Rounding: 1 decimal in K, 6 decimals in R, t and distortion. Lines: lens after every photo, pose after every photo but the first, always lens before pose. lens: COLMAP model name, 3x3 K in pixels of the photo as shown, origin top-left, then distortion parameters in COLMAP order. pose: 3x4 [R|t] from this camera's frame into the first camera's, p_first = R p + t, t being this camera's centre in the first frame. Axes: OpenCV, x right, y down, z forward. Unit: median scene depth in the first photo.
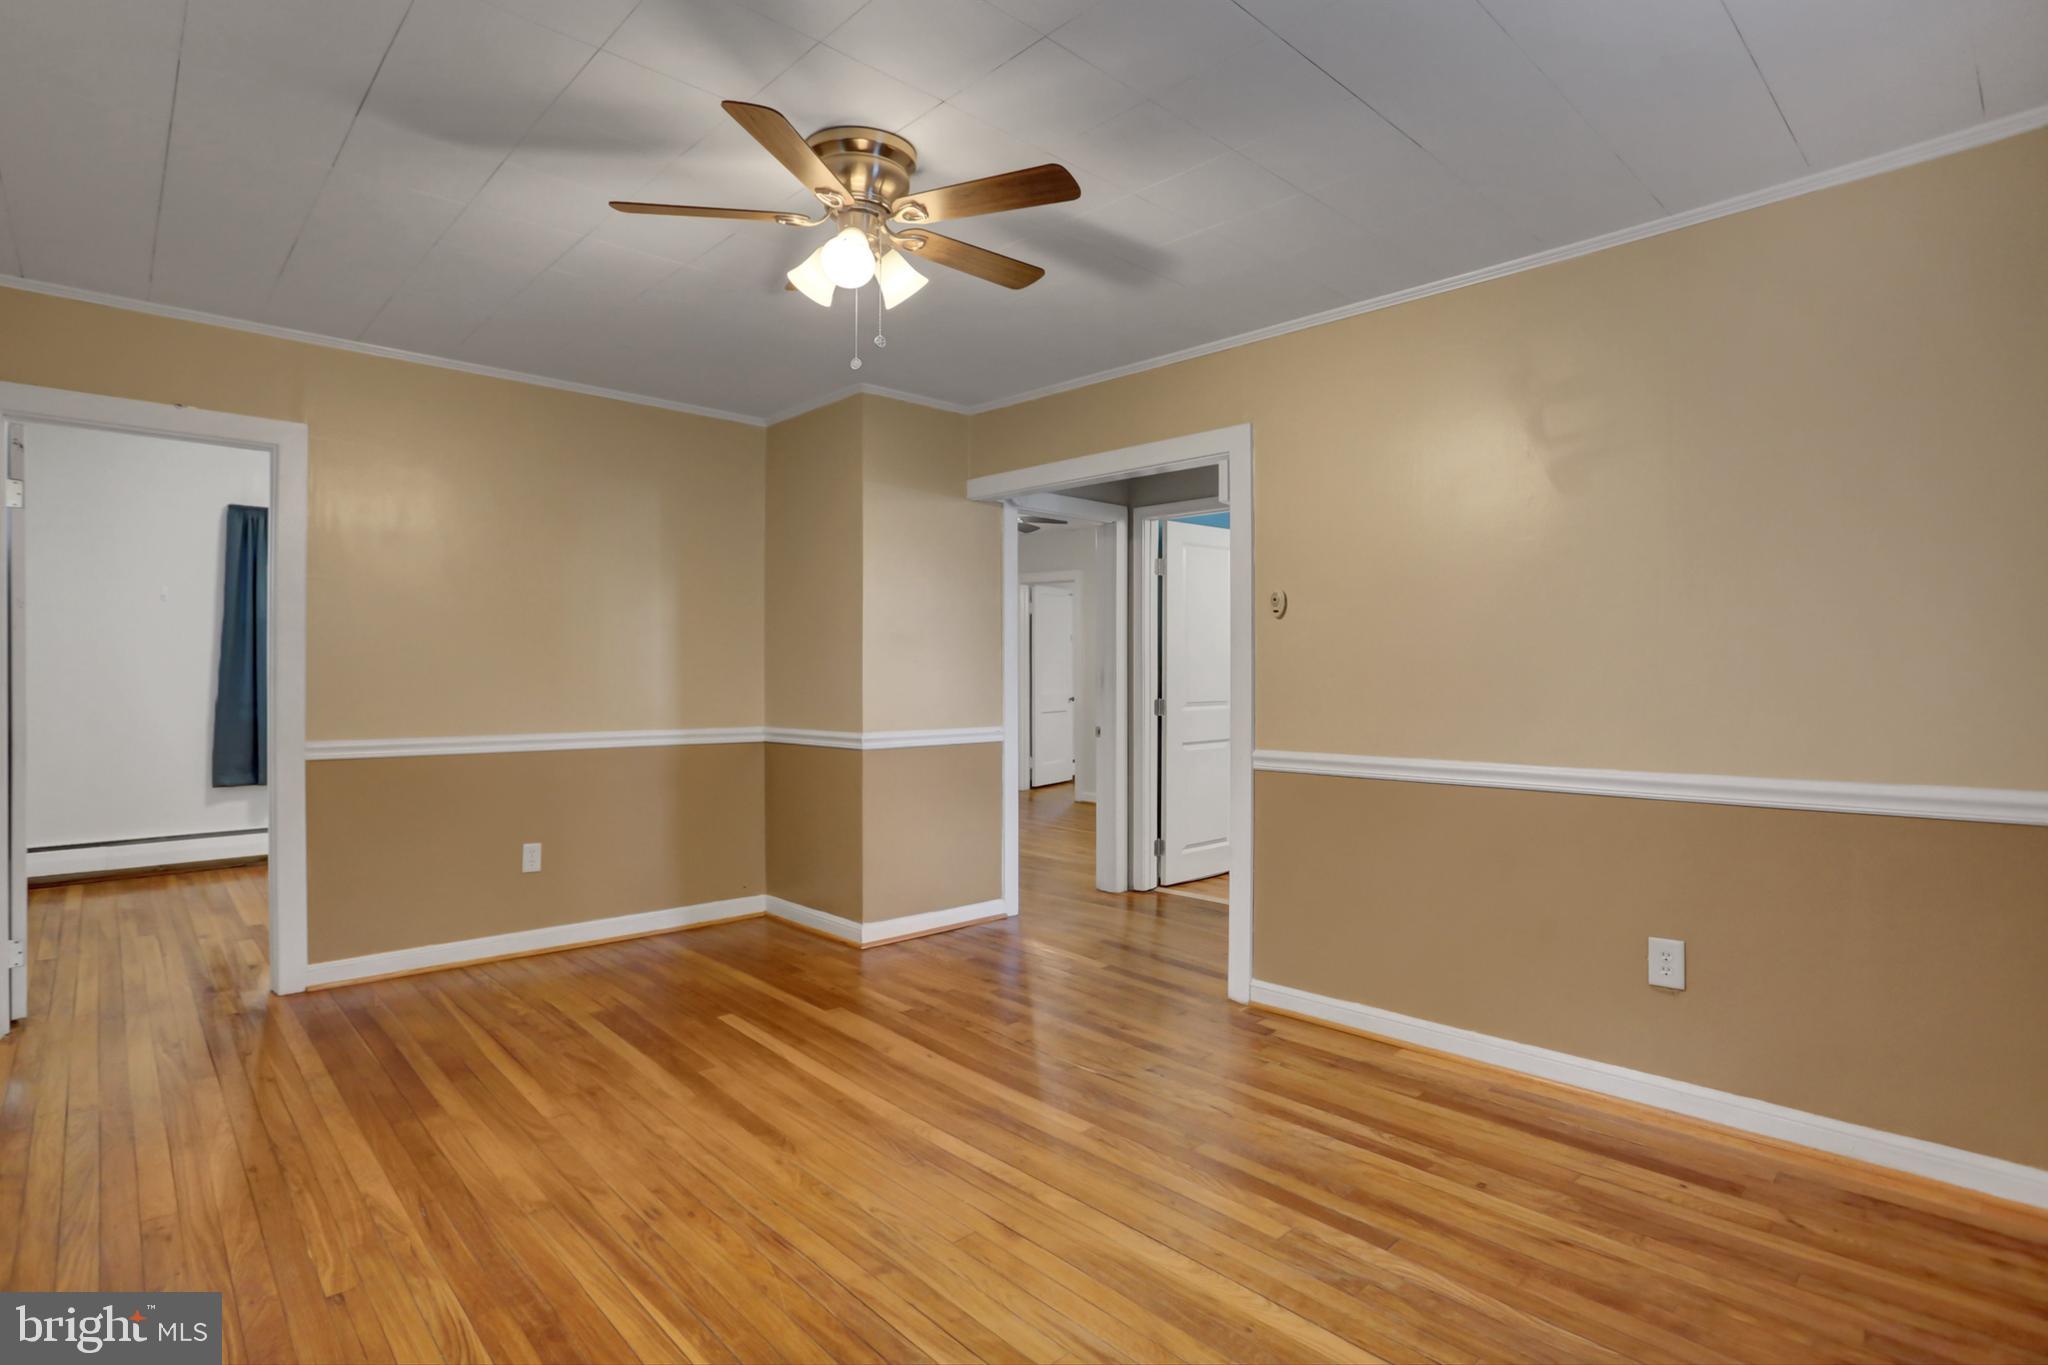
lens RADIAL K [[1016.6, 0, 1022.9], [0, 1016.6, 676.0], [0, 0, 1]] dist [-0.068194, 0.025086]
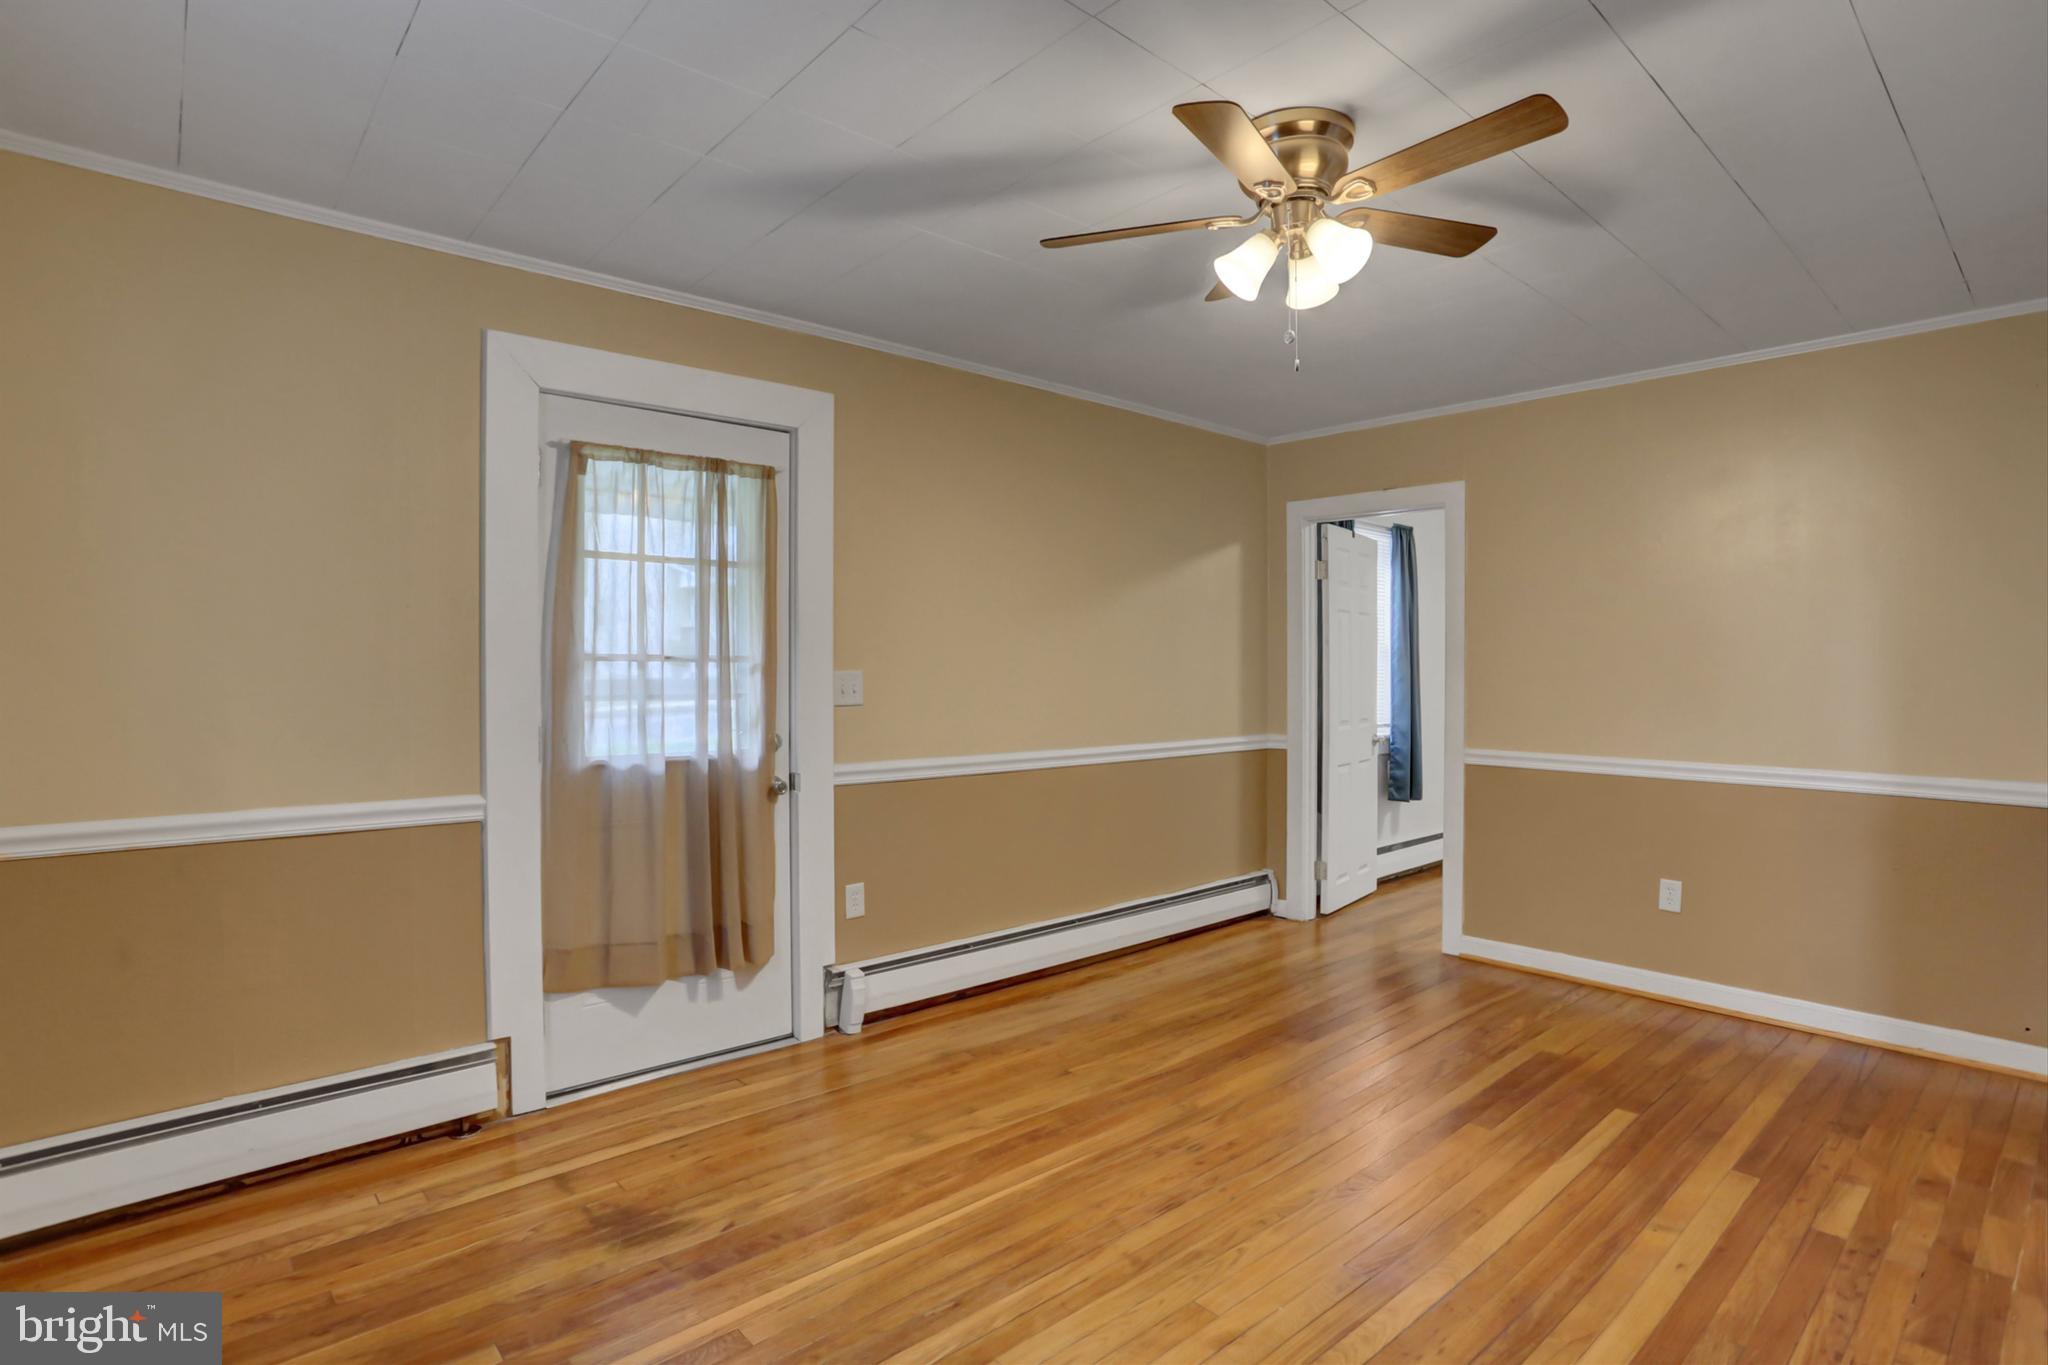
lens RADIAL K [[1016.6, 0, 1022.9], [0, 1016.6, 676.0], [0, 0, 1]] dist [-0.068194, 0.025086]
pose [[-0.032735, -0.003469, -0.999458, 0.582752], [-0.013545, 0.999904, -0.003027, -0.012072], [0.999372, 0.013439, -0.032778, 0.575347]]
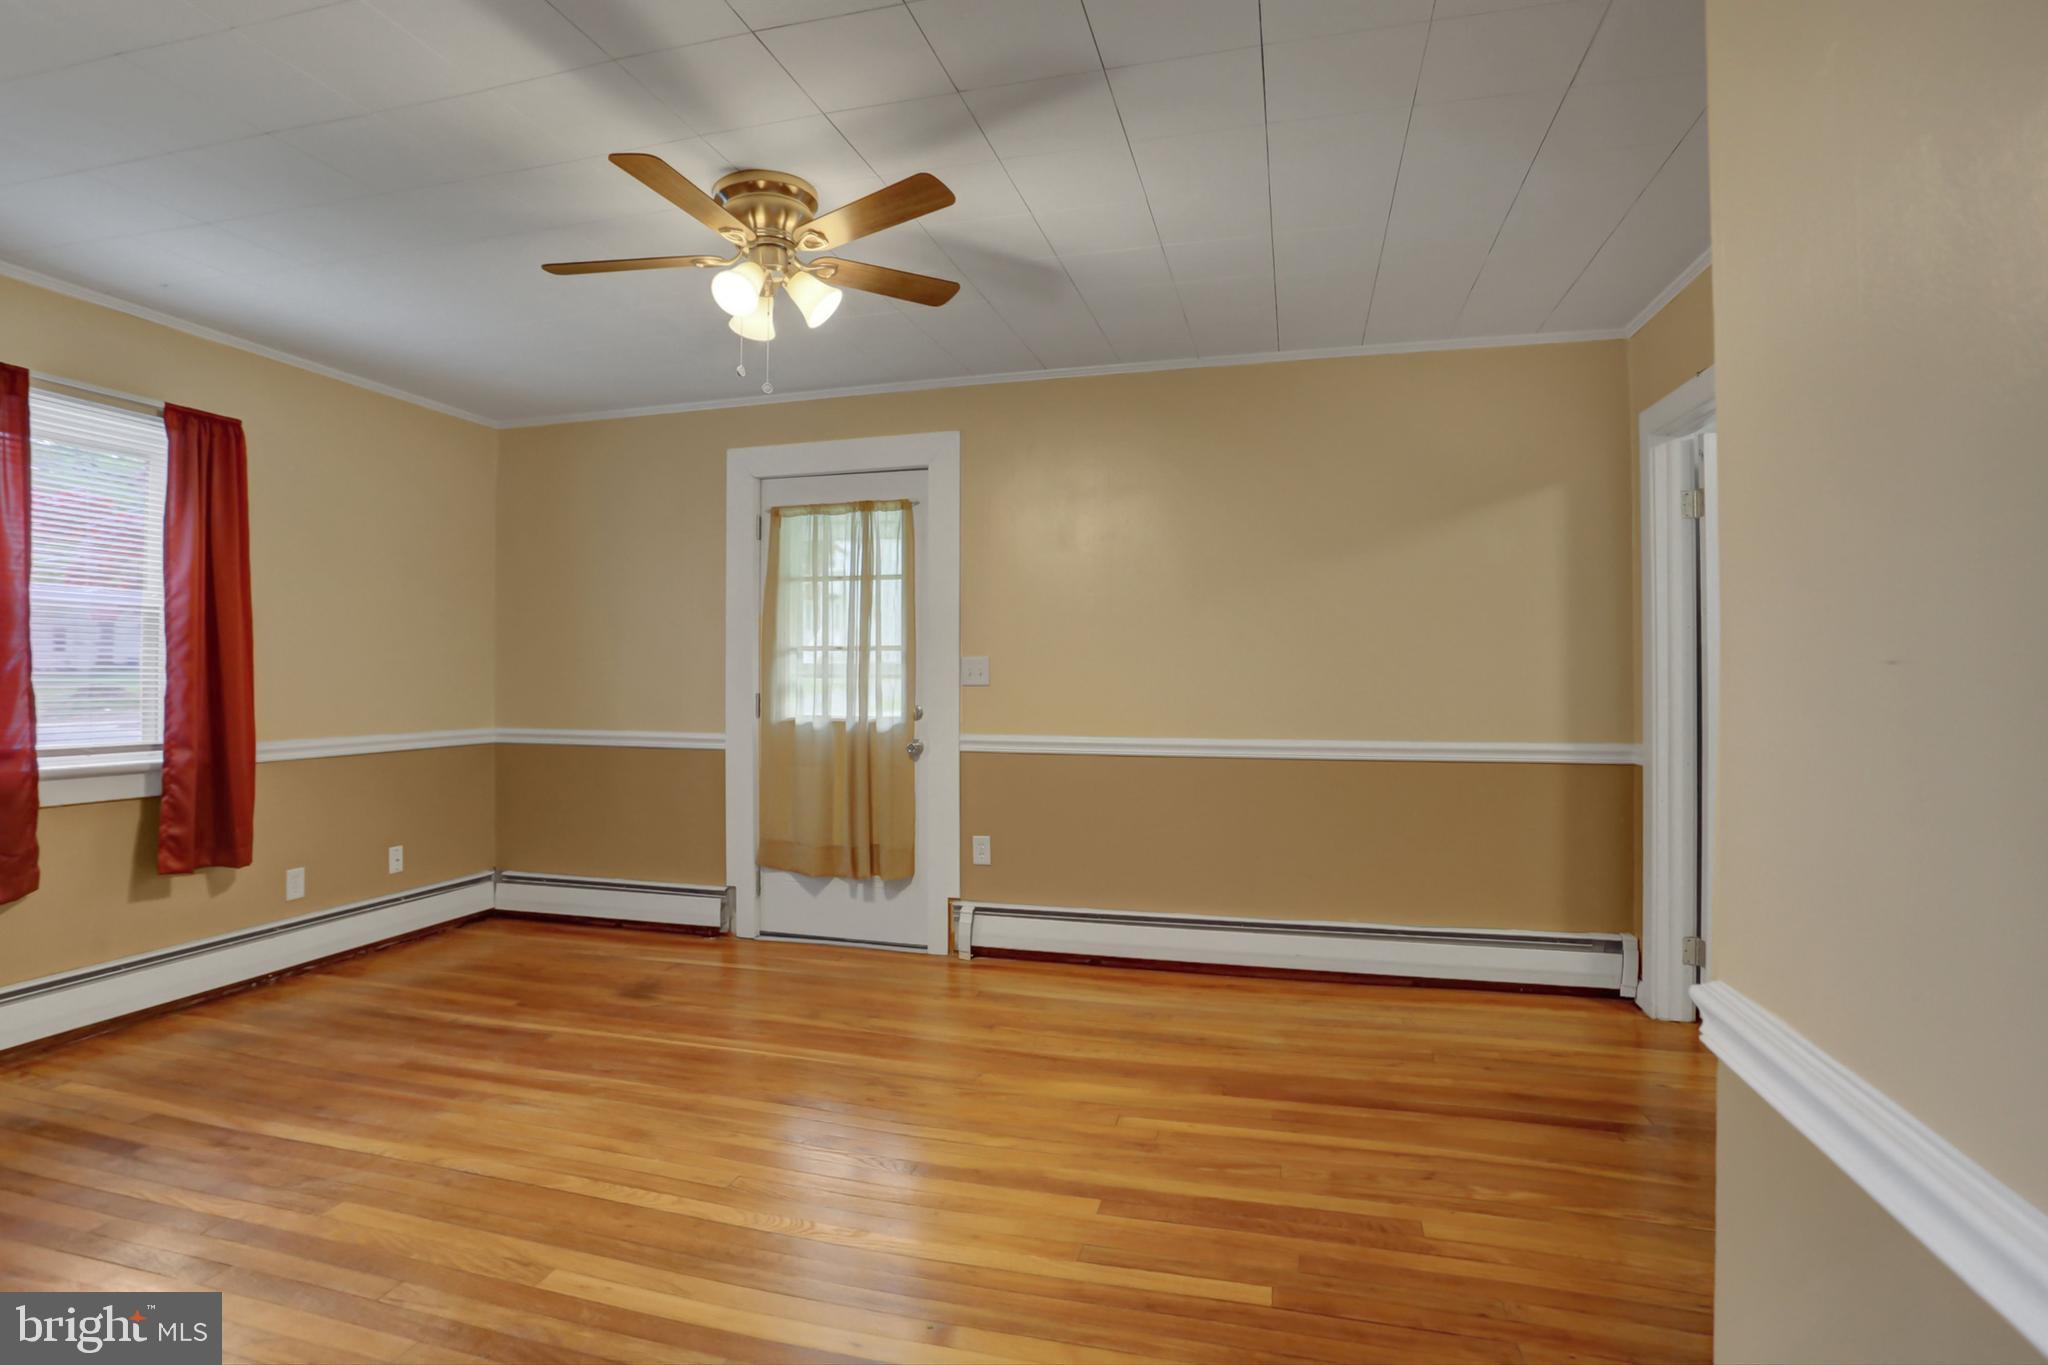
lens RADIAL K [[1034.7, 0, 997.4], [0, 1034.7, 665.3], [0, 0, 1]] dist [-0.063405, 0.029035]
pose [[-0.864236, -0.003173, -0.503077, 0.130699], [-0.008267, 0.999935, 0.007895, -0.018119], [0.503019, 0.010982, -0.864206, 1.542026]]
